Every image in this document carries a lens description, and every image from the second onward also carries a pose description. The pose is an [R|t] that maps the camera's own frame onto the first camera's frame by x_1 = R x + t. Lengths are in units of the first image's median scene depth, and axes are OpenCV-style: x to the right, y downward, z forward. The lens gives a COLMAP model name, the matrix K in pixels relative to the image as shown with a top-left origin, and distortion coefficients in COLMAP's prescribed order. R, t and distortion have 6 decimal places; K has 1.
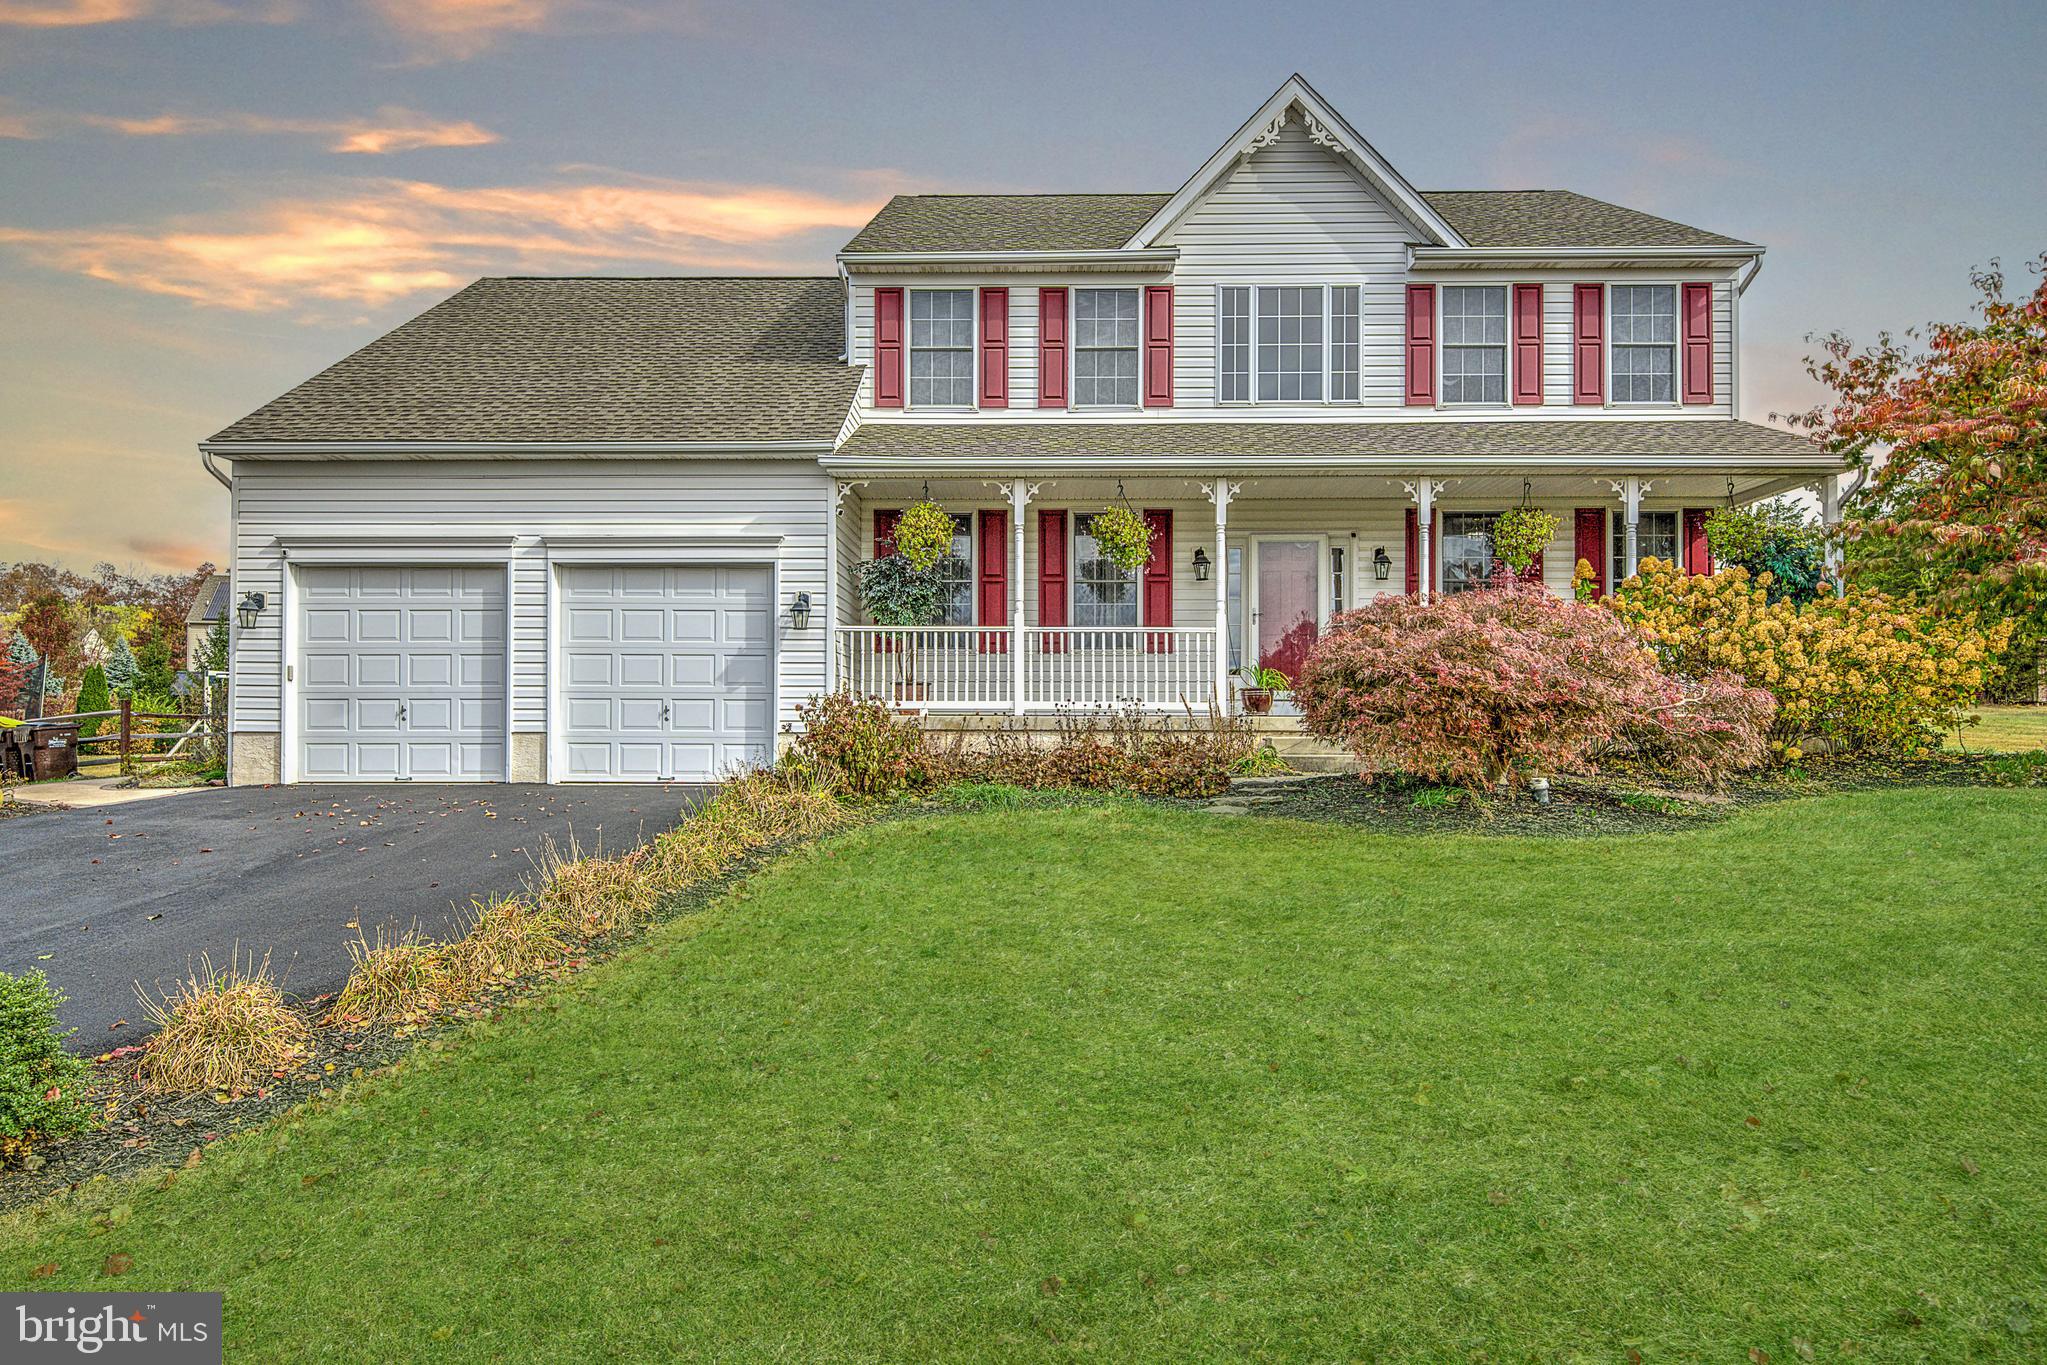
lens RADIAL K [[1193.8, 0, 1024.1], [0, 1193.8, 699.6], [0, 0, 1]] dist [0.005844, -0.000355]
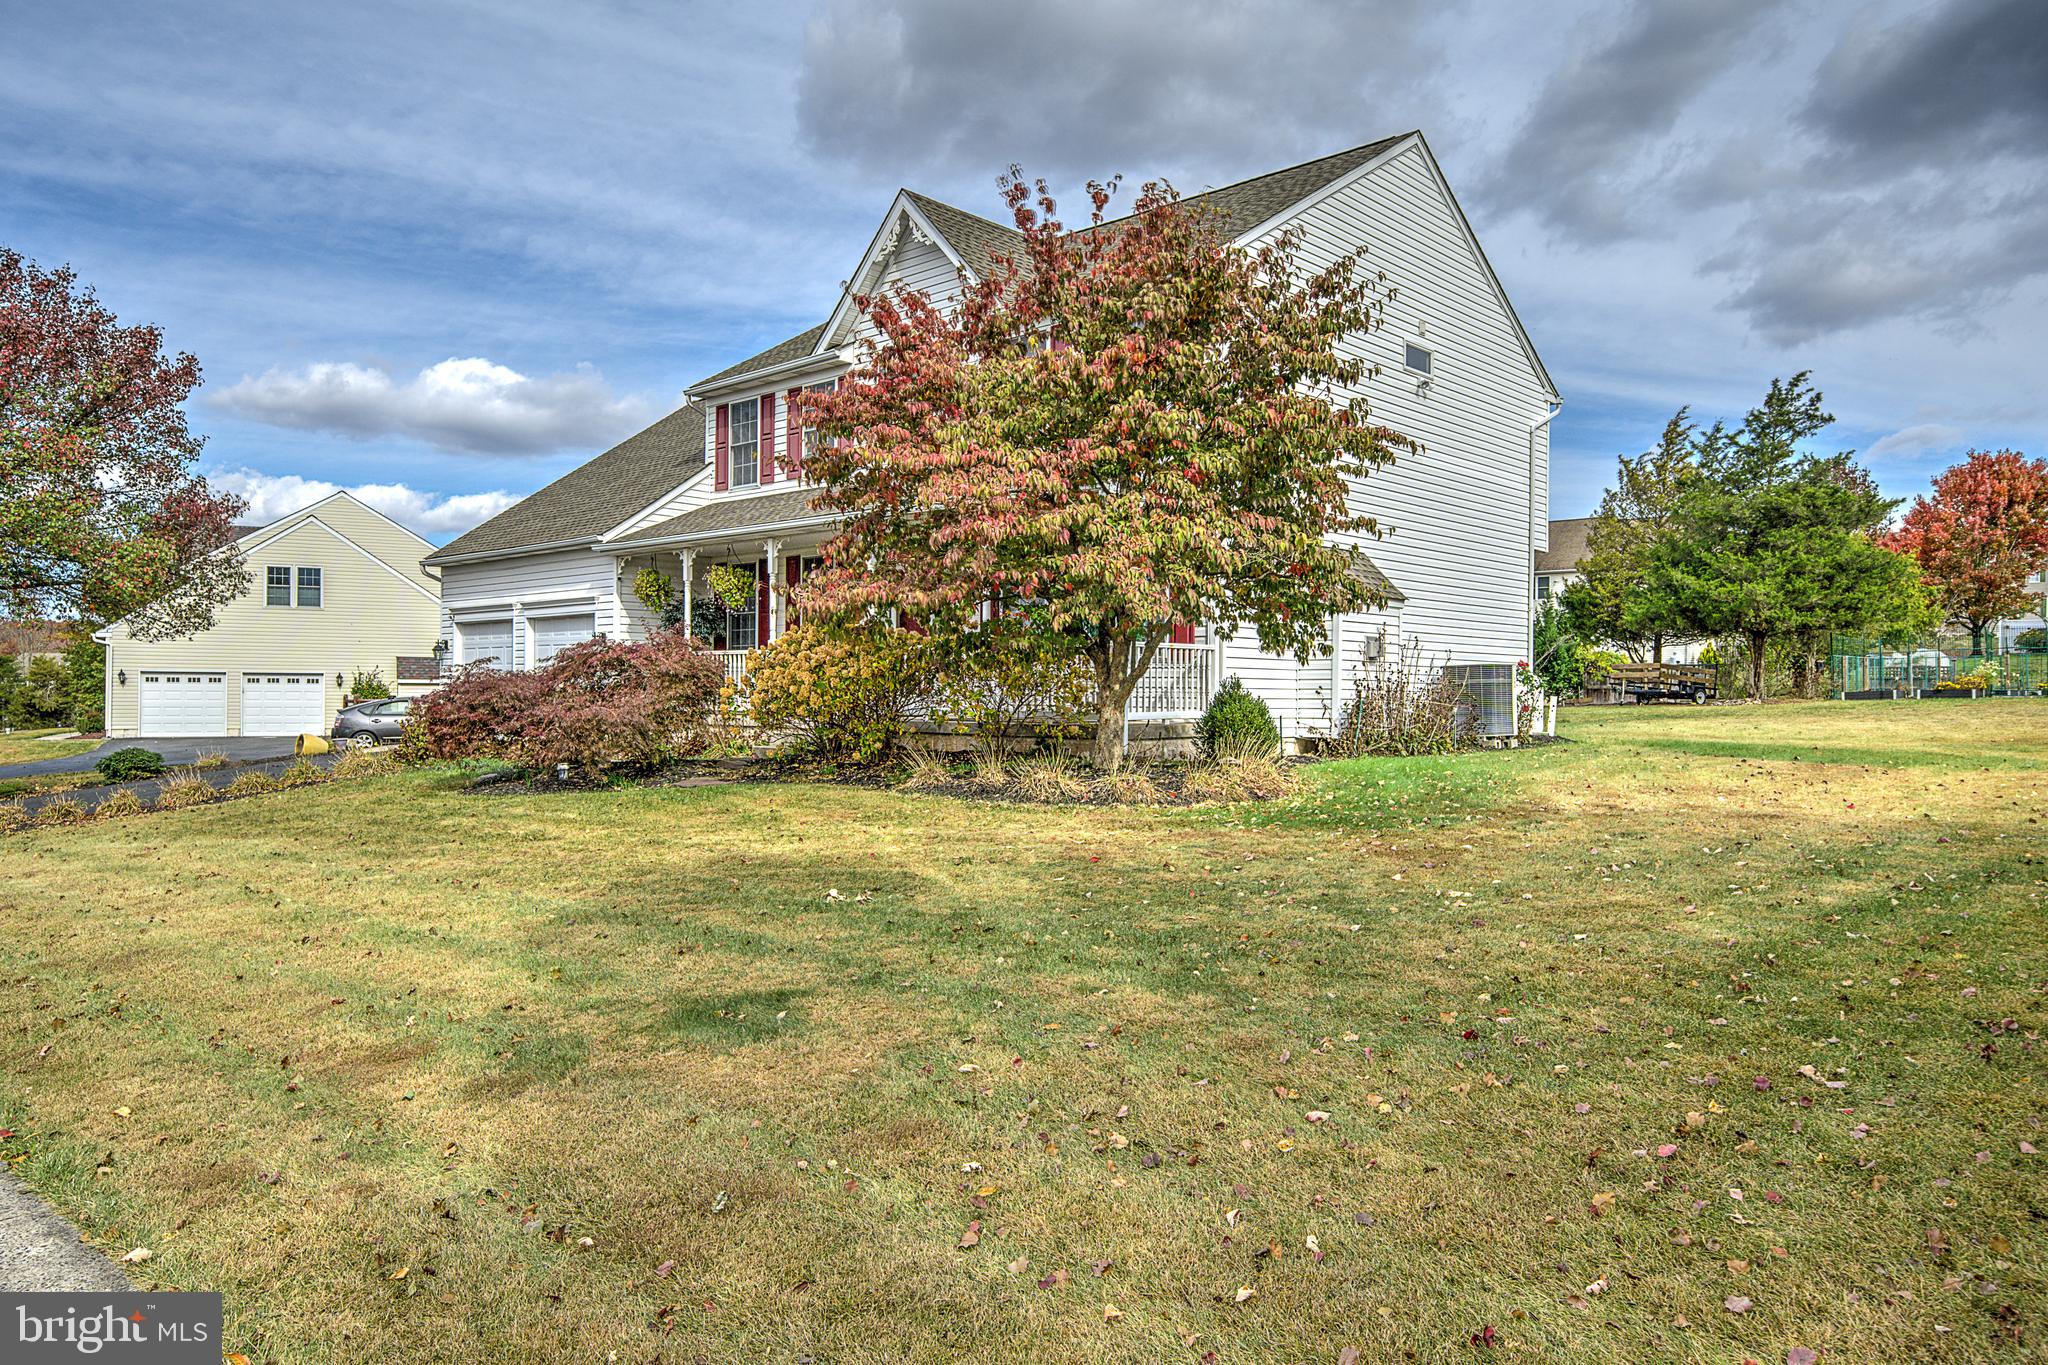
lens RADIAL K [[1406.2, 0, 1025.3], [0, 1406.2, 679.0], [0, 0, 1]] dist [-0.011594, -0.000343]
pose [[0.741939, -0.007480, -0.670425, 1.381694], [0.004962, 0.999972, -0.005666, -0.015304], [0.670449, 0.000877, 0.741955, 0.022556]]
